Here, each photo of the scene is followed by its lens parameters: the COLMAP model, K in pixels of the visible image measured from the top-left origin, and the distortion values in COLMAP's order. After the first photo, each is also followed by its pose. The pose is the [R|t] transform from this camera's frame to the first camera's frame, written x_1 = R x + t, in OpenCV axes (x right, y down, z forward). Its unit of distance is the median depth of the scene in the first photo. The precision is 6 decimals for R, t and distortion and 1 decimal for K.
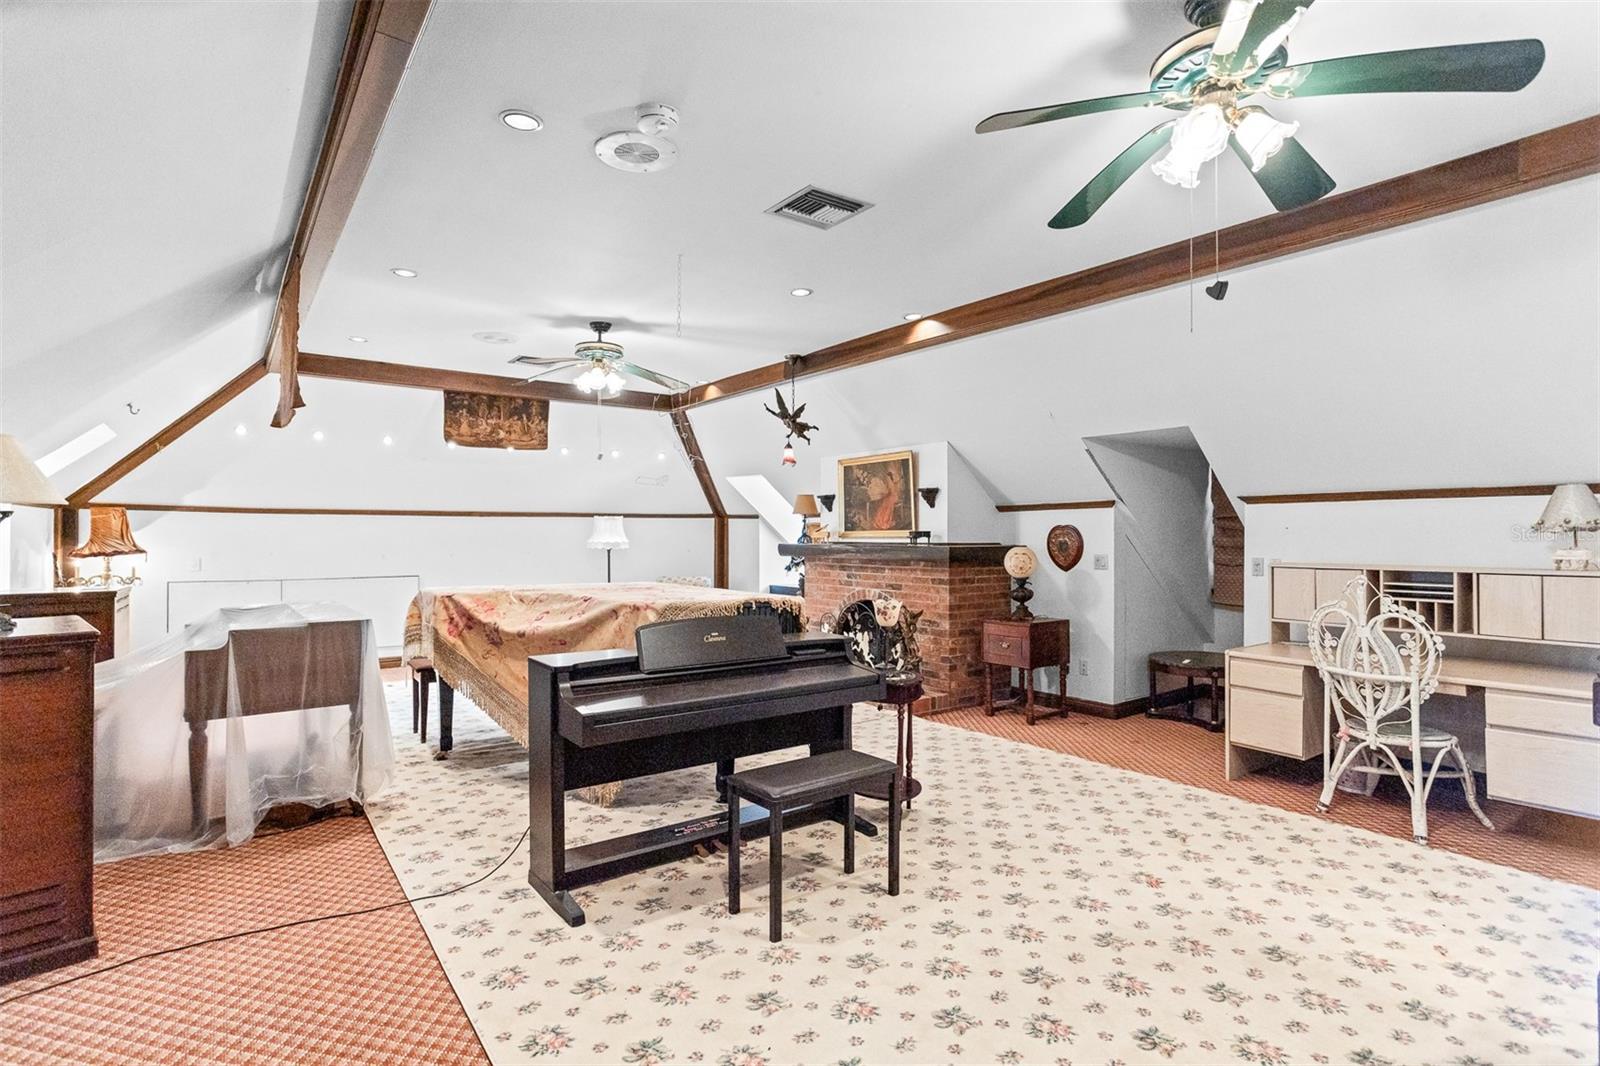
lens RADIAL K [[818.0, 0, 778.8], [0, 818.0, 532.3], [0, 0, 1]] dist [-0.033598, 0.023833]
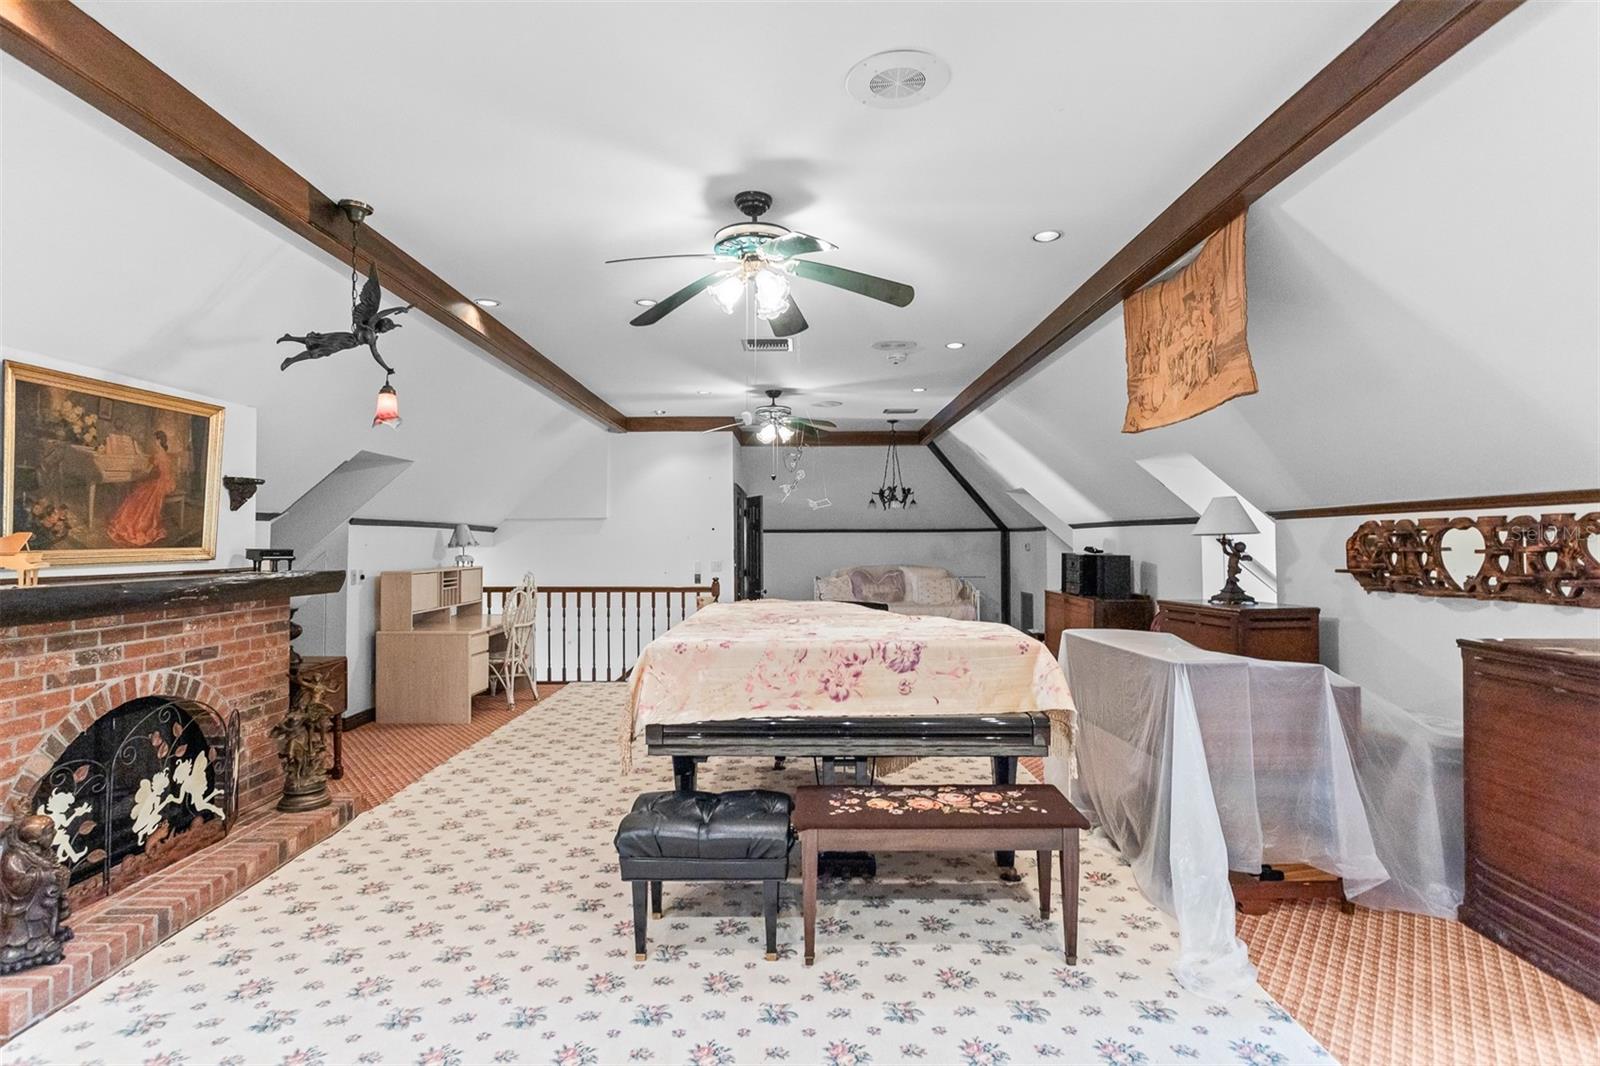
lens RADIAL K [[818.0, 0, 796.4], [0, 818.0, 531.2], [0, 0, 1]] dist [-0.033598, 0.023833]
pose [[-0.825700, 0.007951, 0.564054, -0.465104], [-0.001831, 0.999858, -0.016775, -0.005077], [-0.564107, -0.014884, -0.825567, 1.191368]]
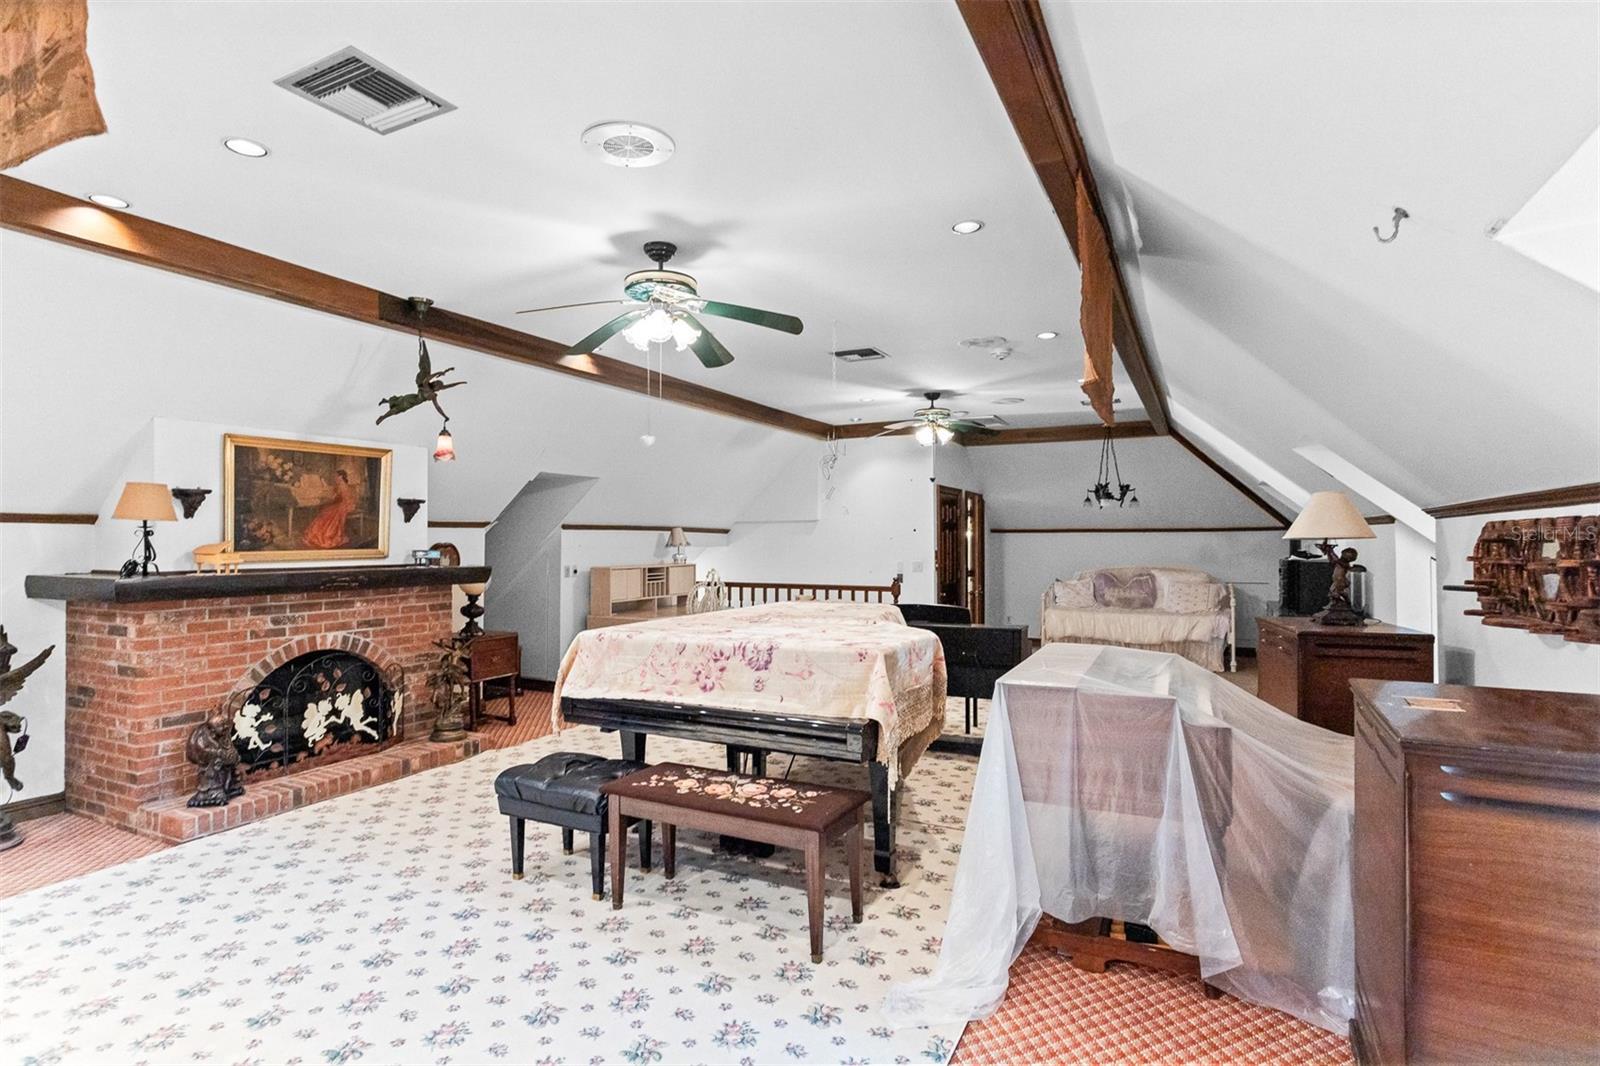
lens RADIAL K [[818.0, 0, 797.2], [0, 818.0, 539.5], [0, 0, 1]] dist [-0.033598, 0.023833]
pose [[-0.481192, -0.000859, 0.876615, -0.700283], [-0.004228, 0.999990, -0.001341, -0.012277], [-0.876605, -0.004351, -0.481191, 0.994777]]
